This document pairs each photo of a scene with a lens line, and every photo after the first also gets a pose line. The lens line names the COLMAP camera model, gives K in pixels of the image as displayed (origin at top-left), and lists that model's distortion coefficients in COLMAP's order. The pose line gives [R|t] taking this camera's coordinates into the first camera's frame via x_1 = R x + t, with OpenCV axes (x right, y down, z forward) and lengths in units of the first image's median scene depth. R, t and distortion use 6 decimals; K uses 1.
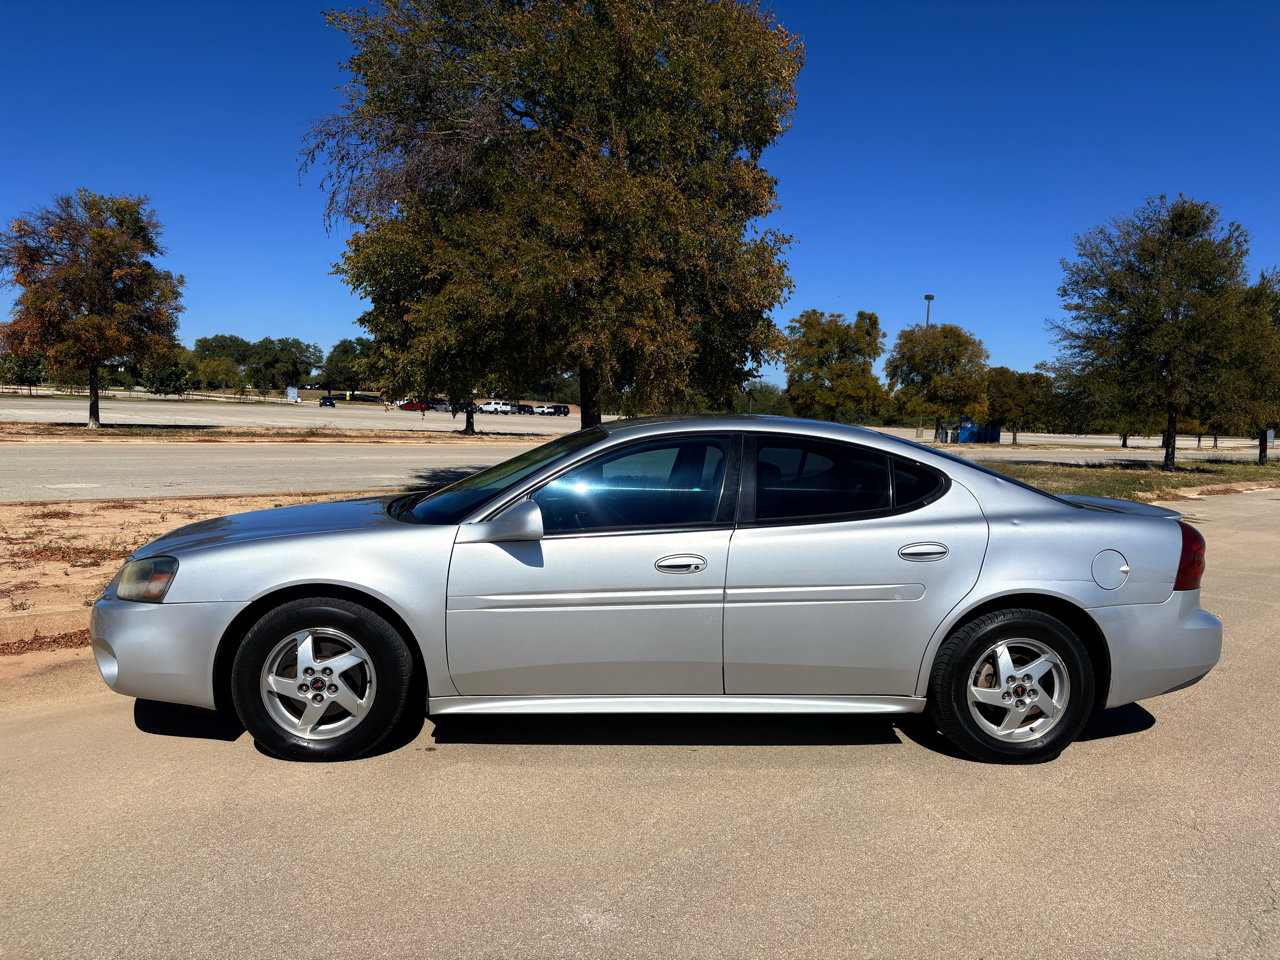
lens RADIAL K [[955.9, 0, 640.0], [0, 955.9, 480.0], [0, 0, 1]] dist [0.048507, -0.054828]
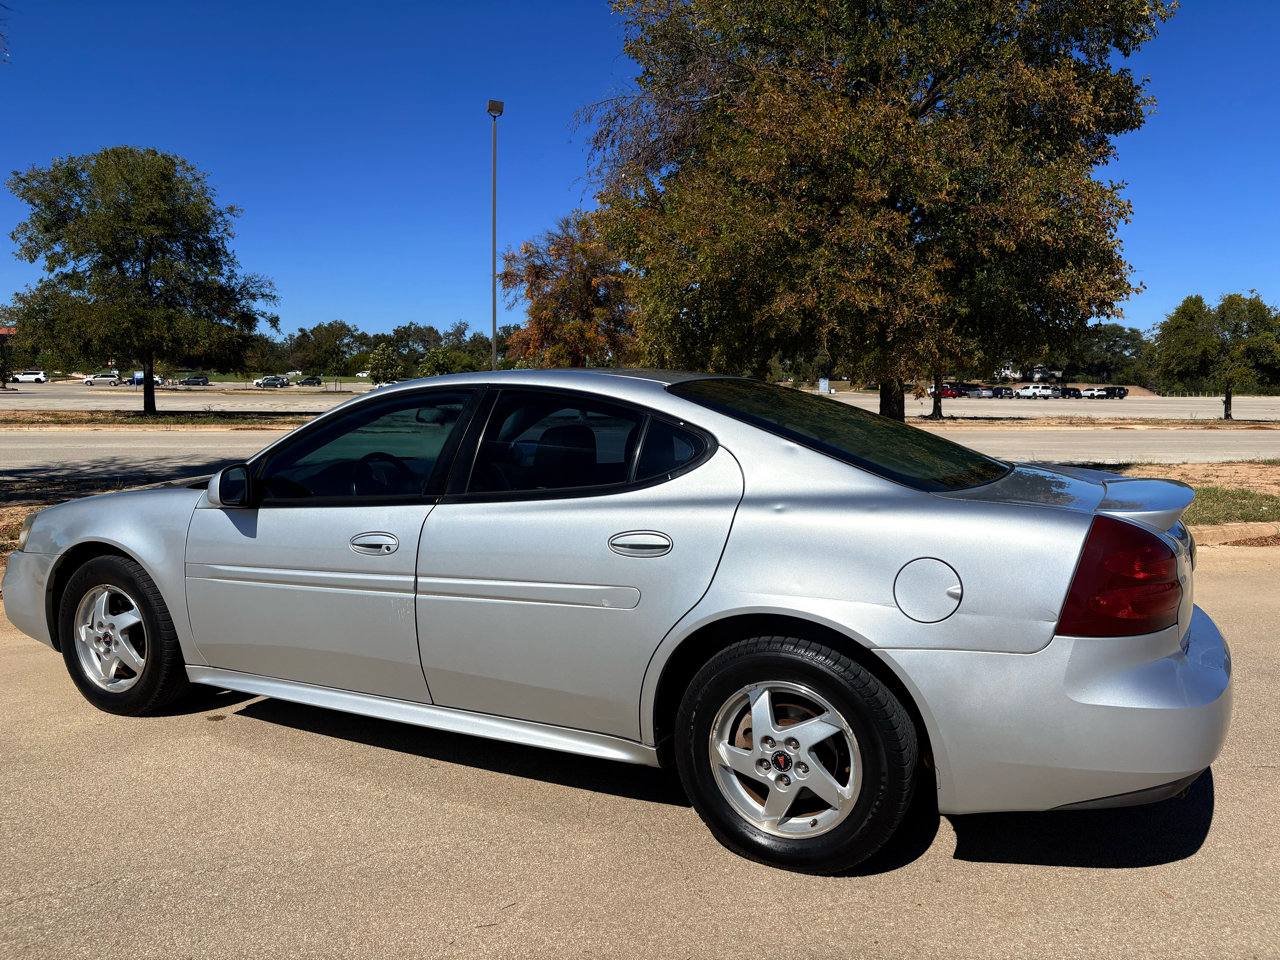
lens RADIAL K [[958.2, 0, 641.8], [0, 958.2, 482.8], [0, 0, 1]] dist [0.043239, -0.047033]
pose [[0.853198, 0.020870, -0.521169, 0.263221], [-0.013486, 0.999748, 0.017957, 0.006244], [0.521412, -0.008292, 0.853265, 0.153589]]
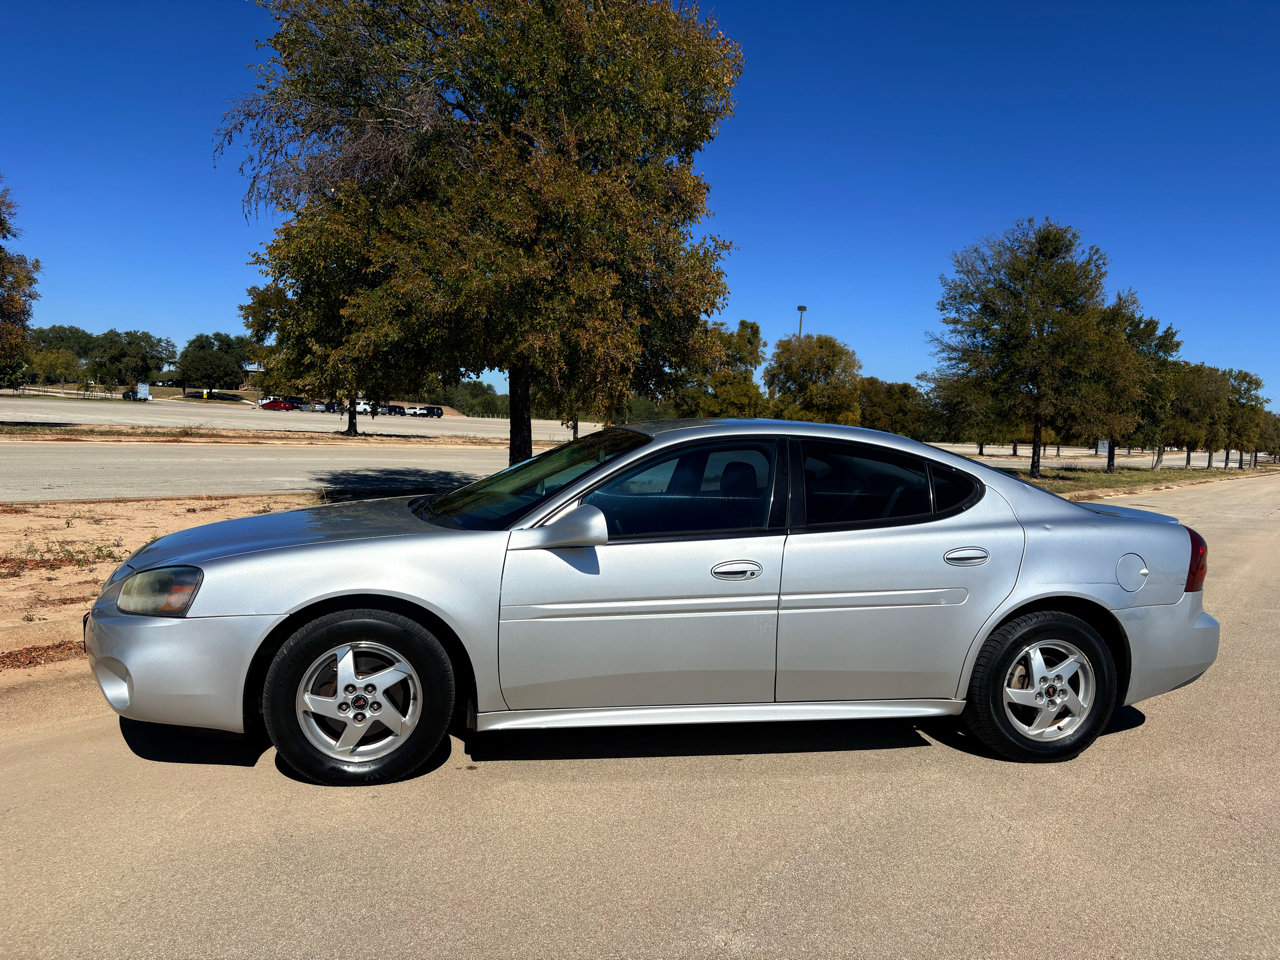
lens RADIAL K [[958.2, 0, 641.8], [0, 958.2, 482.8], [0, 0, 1]] dist [0.043239, -0.047033]
pose [[0.990987, 0.004719, 0.133874, -0.071343], [-0.004514, 0.999988, -0.001838, 0.000157], [-0.133881, 0.001217, 0.990997, 0.014923]]
